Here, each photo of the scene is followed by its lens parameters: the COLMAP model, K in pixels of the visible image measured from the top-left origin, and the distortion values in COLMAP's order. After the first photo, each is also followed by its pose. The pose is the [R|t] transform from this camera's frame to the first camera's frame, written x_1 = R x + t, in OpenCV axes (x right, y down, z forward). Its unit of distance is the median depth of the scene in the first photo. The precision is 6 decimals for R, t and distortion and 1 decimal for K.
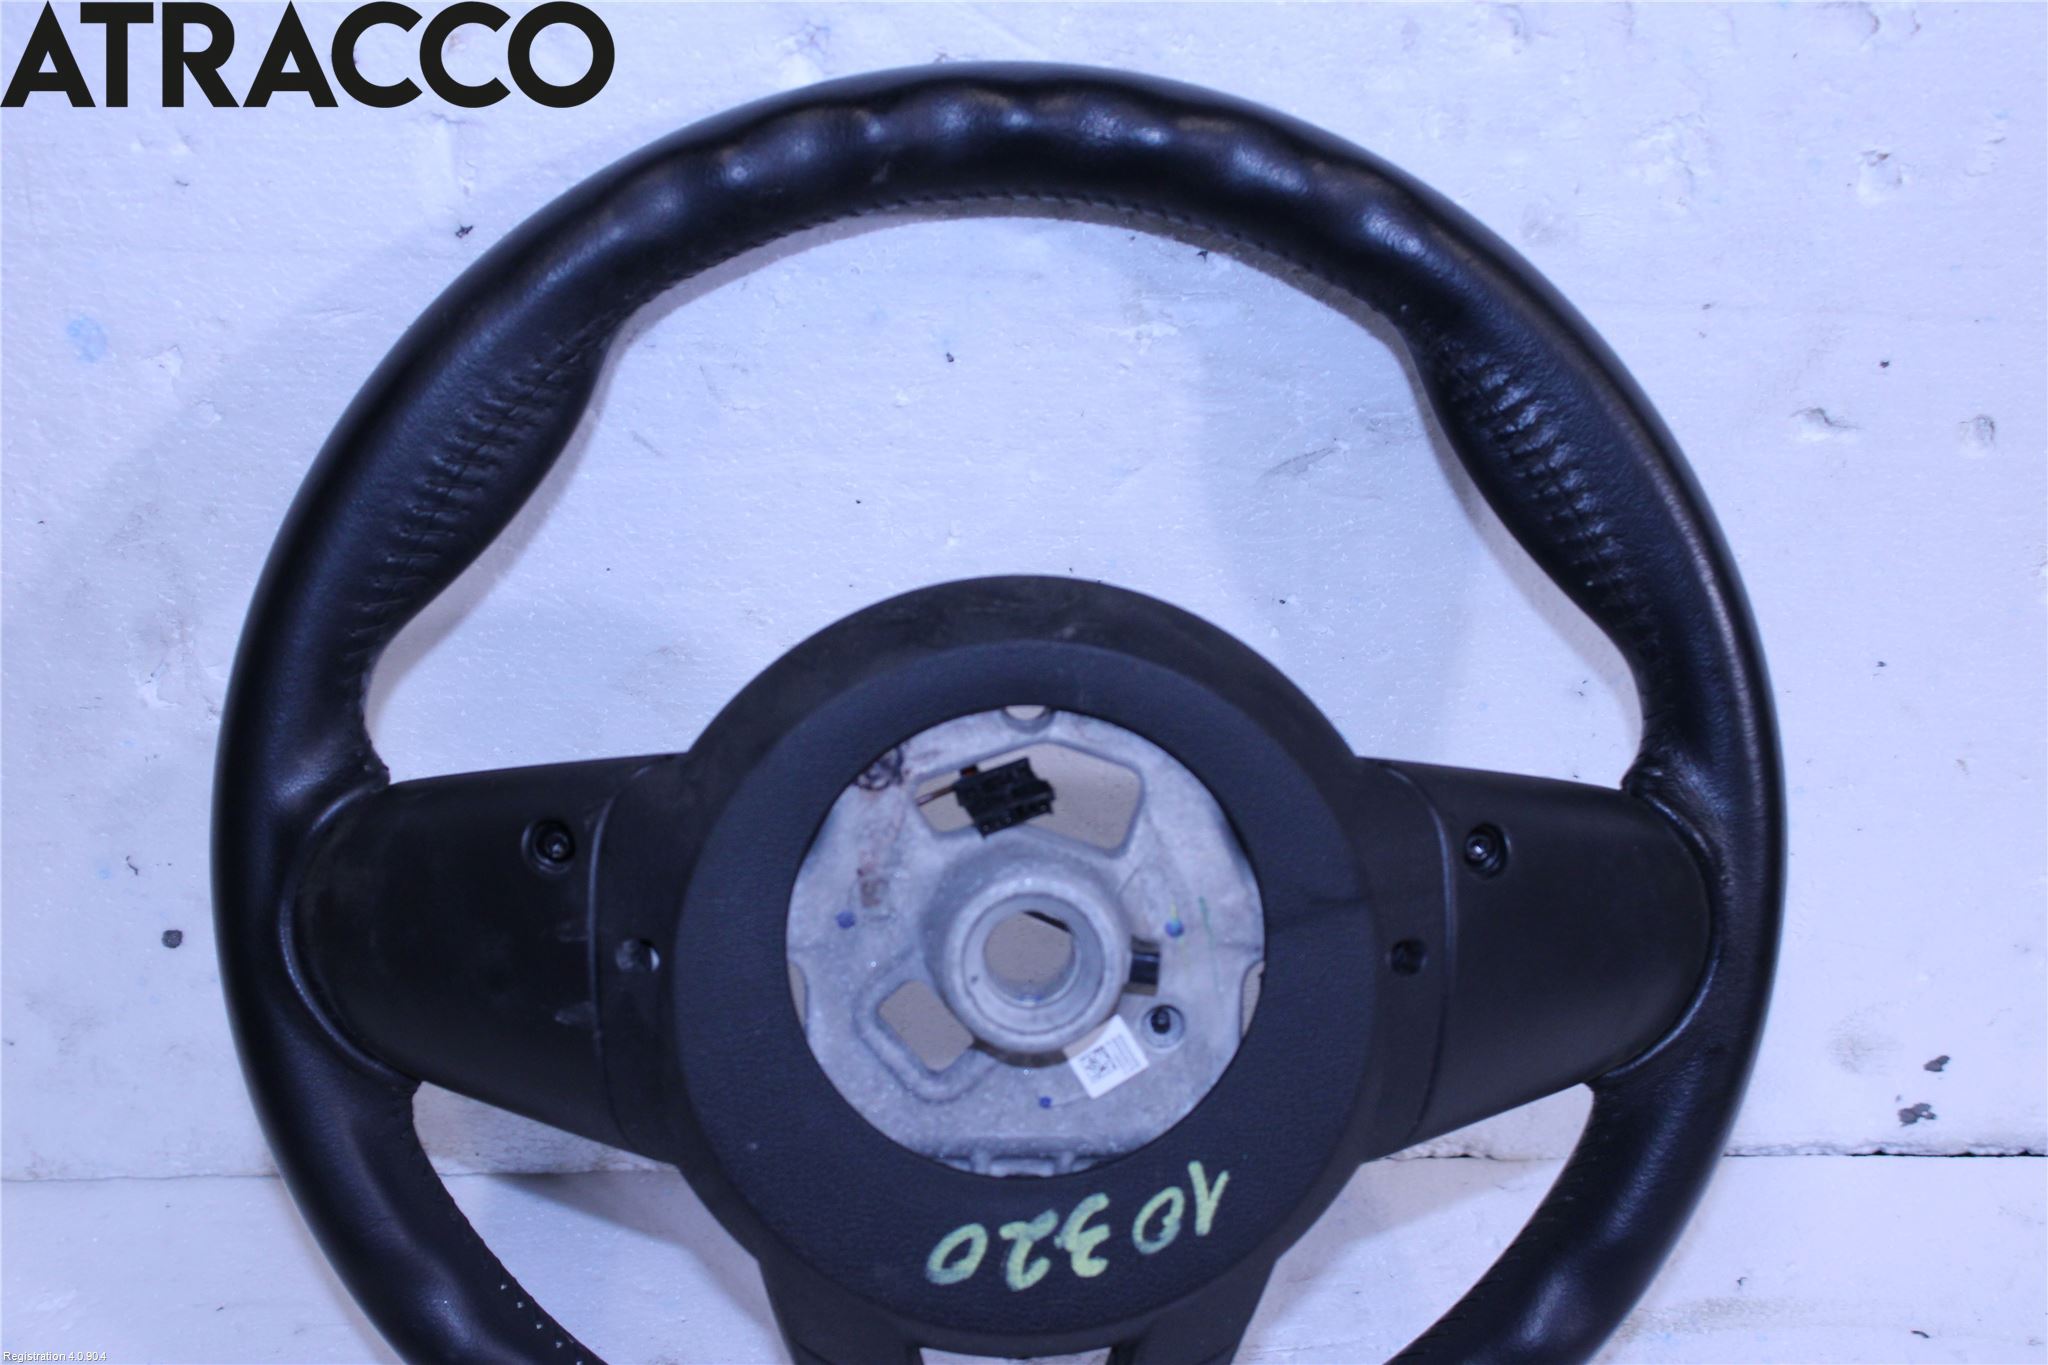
lens RADIAL K [[2620.0, 0, 1030.4], [0, 2620.0, 695.6], [0, 0, 1]] dist [-0.028141, 0.000000]
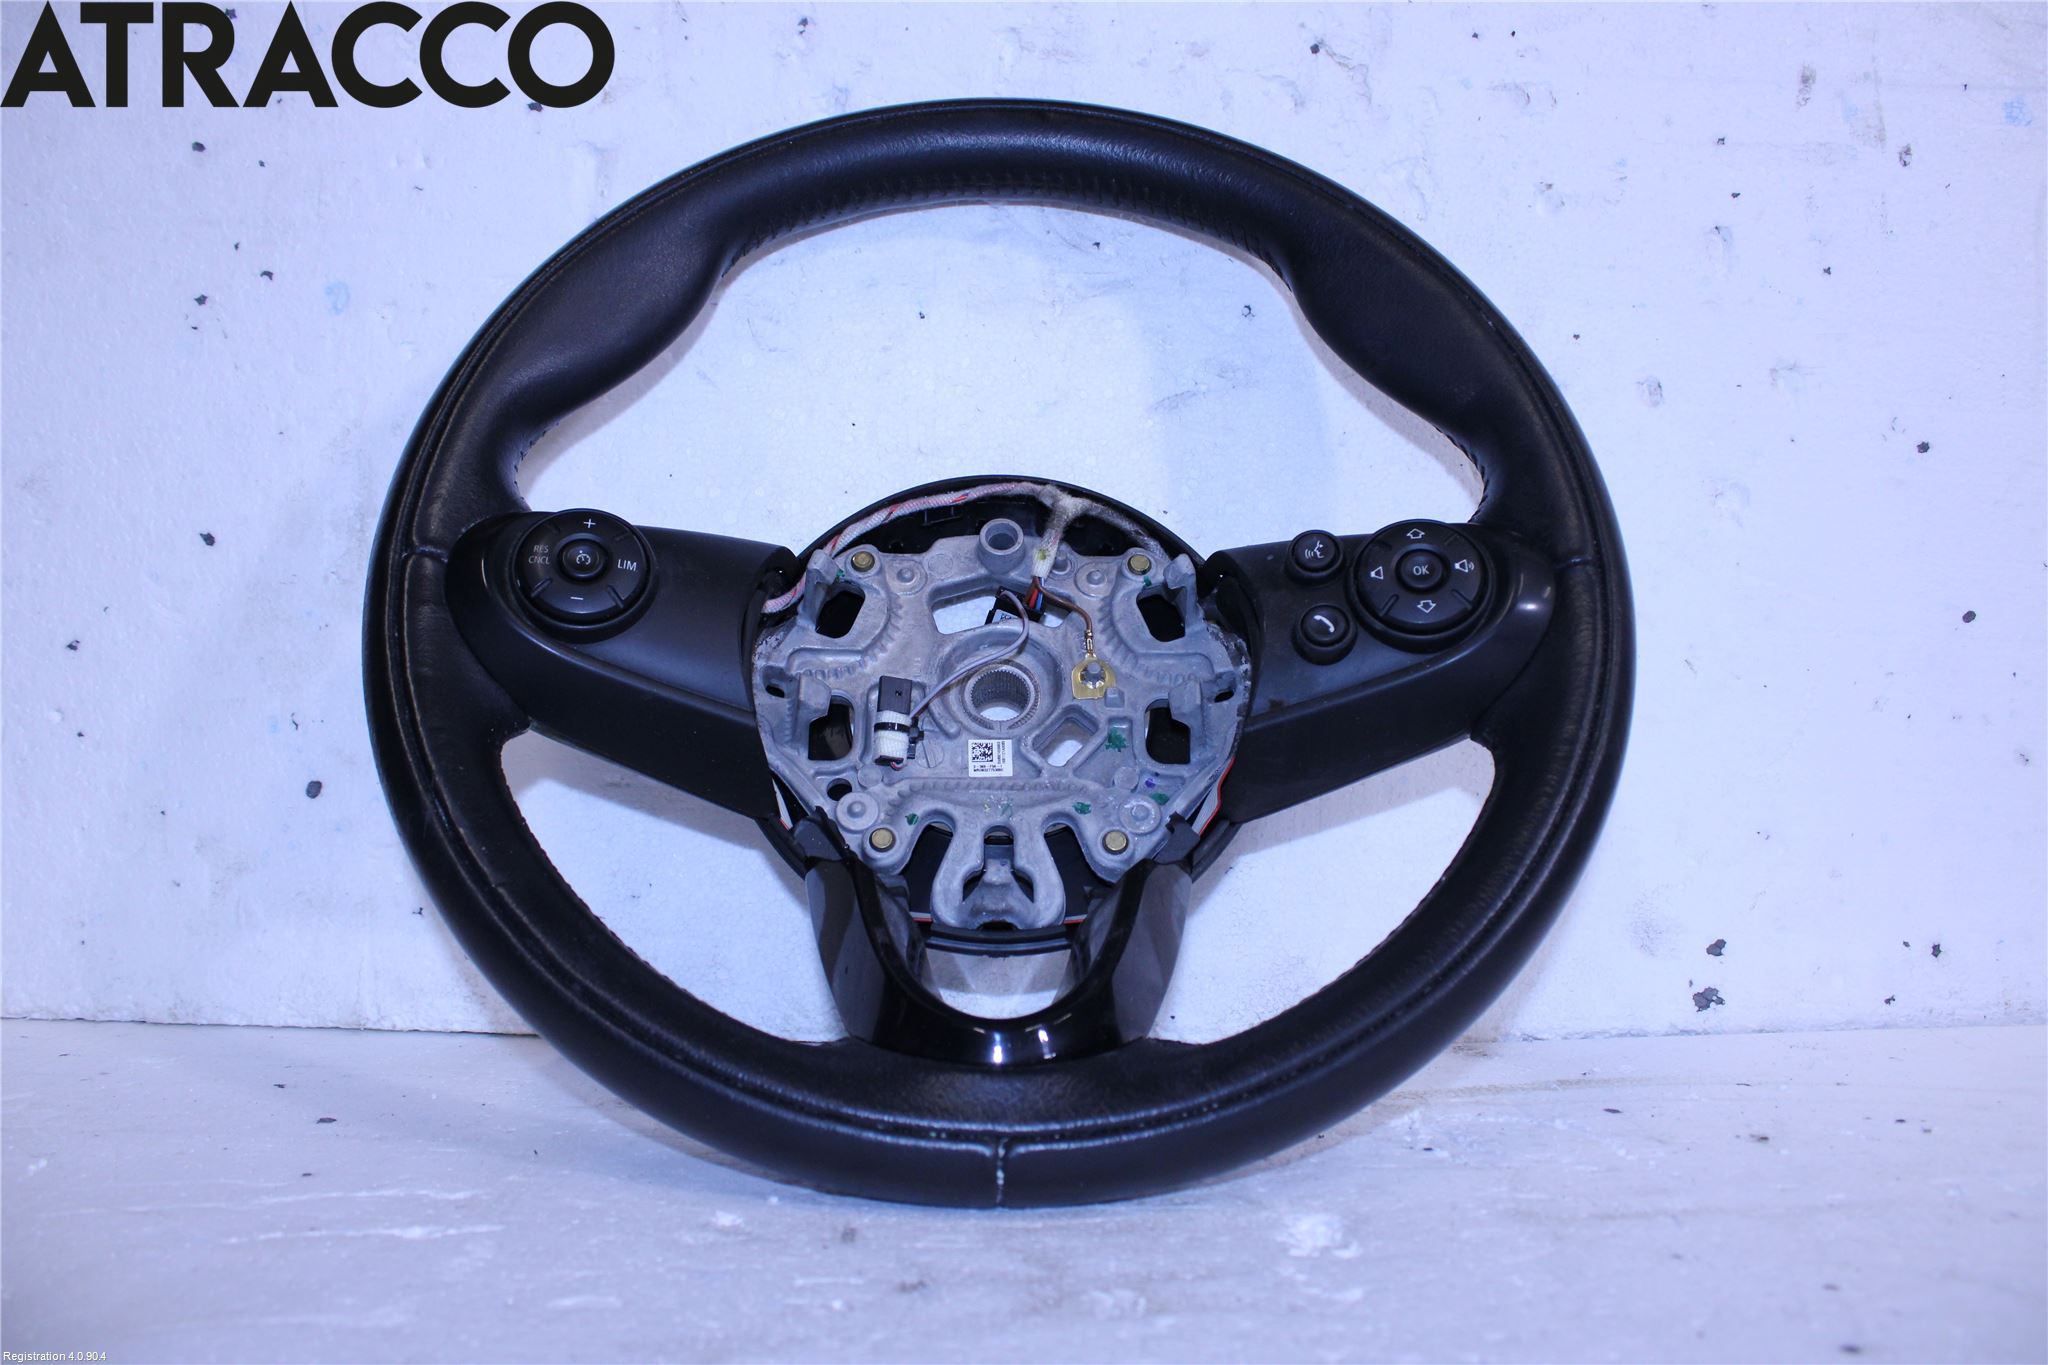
lens RADIAL K [[1648.8, 0, 1029.0], [0, 1648.8, 670.3], [0, 0, 1]] dist [-0.139414, 0.081406]
pose [[0.999865, -0.003169, -0.016095, 0.049195], [-0.005192, 0.869595, -0.493738, 0.574338], [0.015561, 0.493755, 0.869462, 0.381838]]
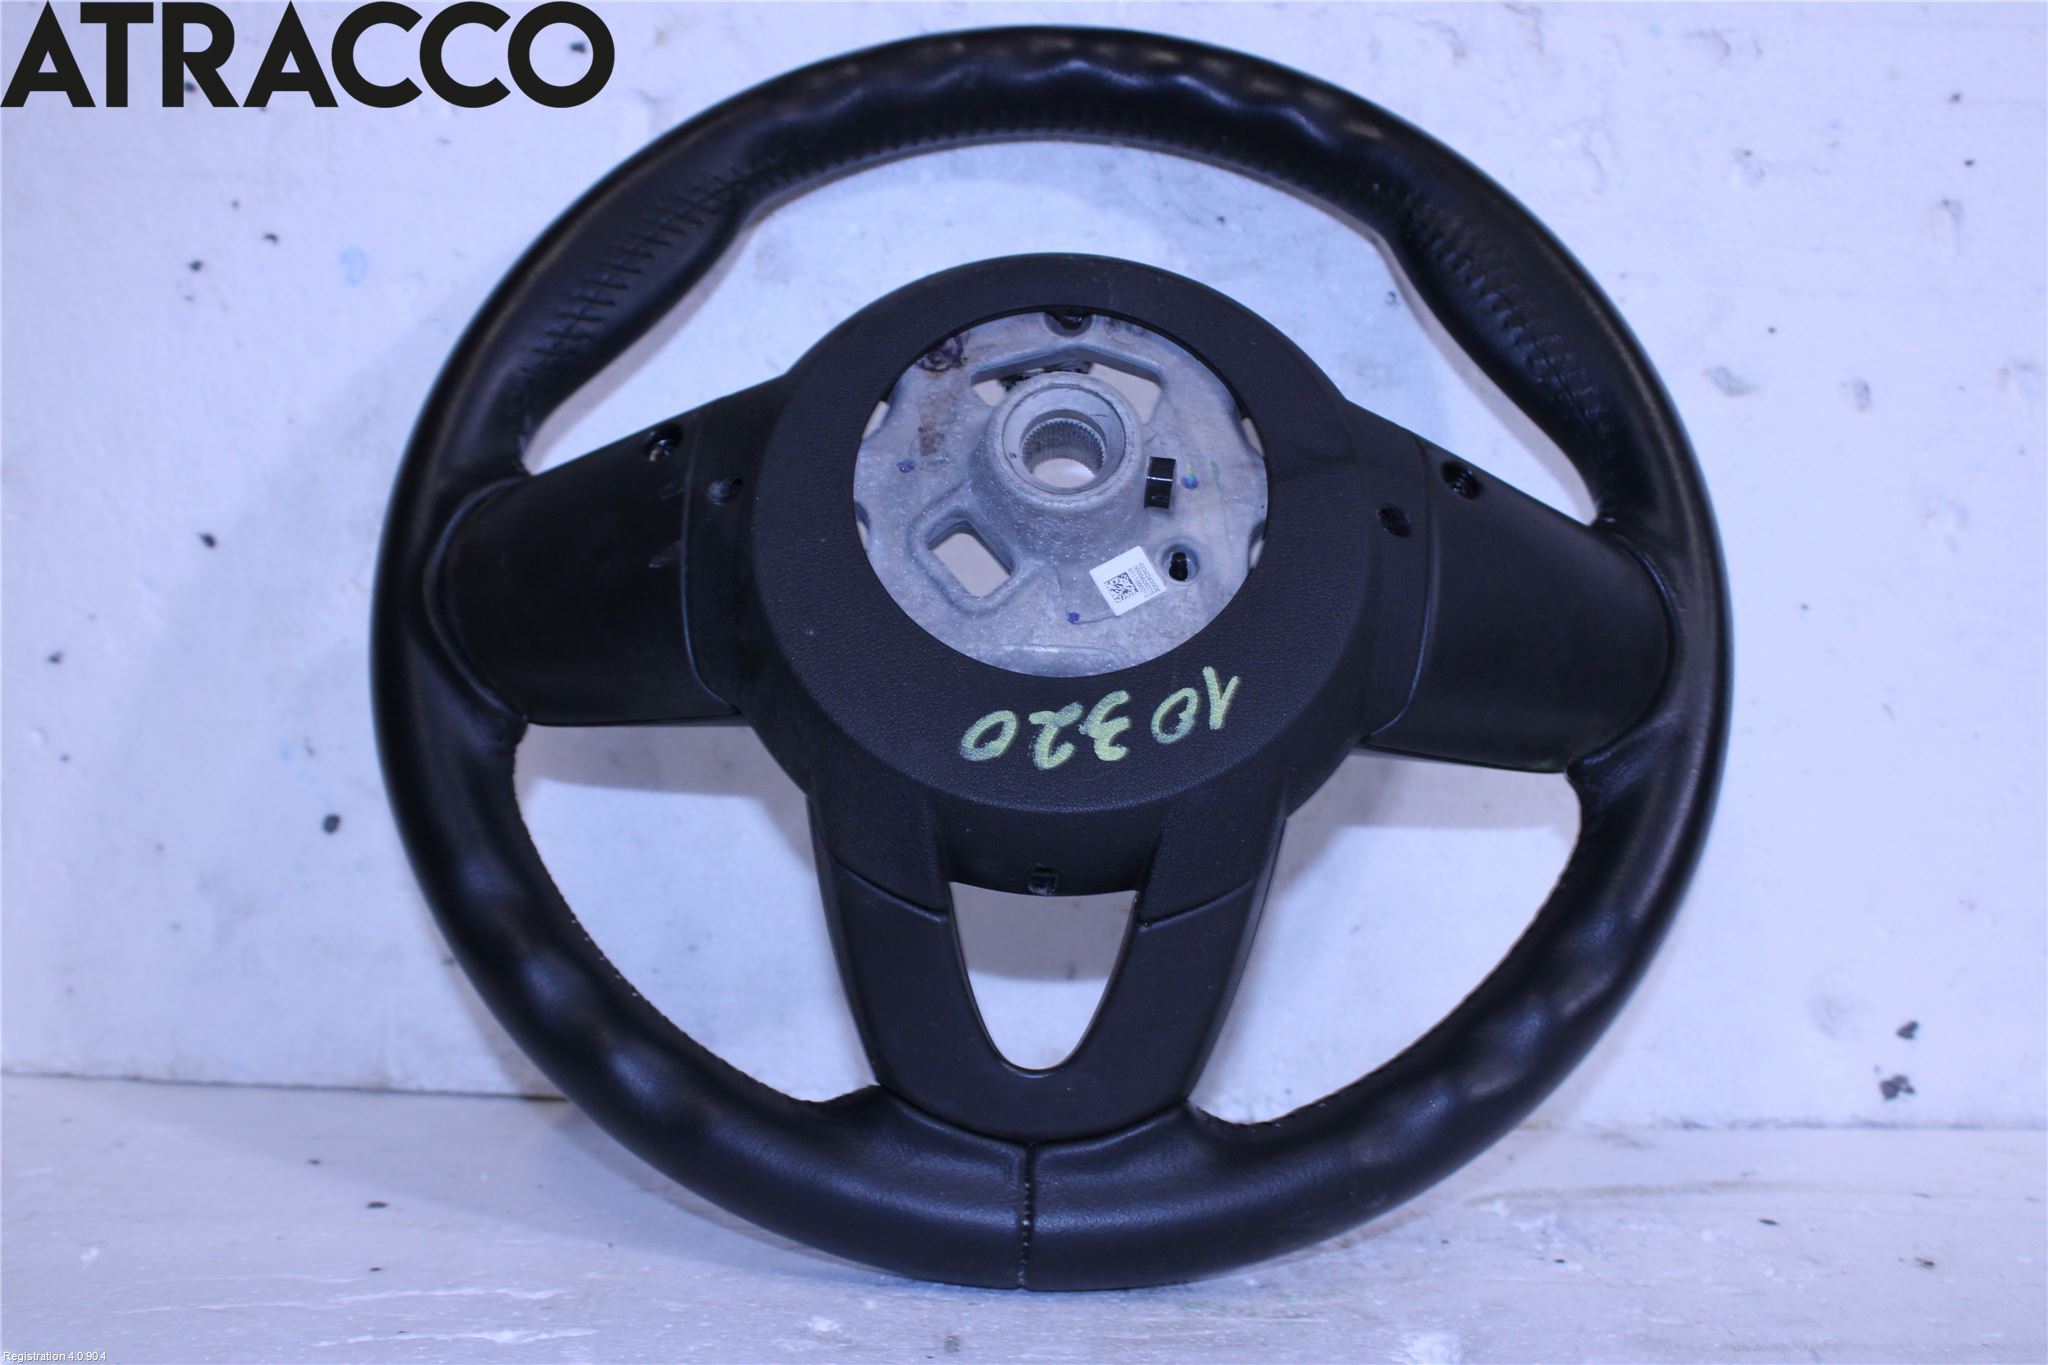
lens RADIAL K [[2135.8, 0, 1038.1], [0, 2135.8, 686.7], [0, 0, 1]] dist [-0.071502, 0.000000]
pose [[0.998842, 0.015975, -0.045381, 0.032180], [-0.034281, 0.898143, -0.438366, 0.582450], [0.033755, 0.439414, 0.897650, 0.193771]]
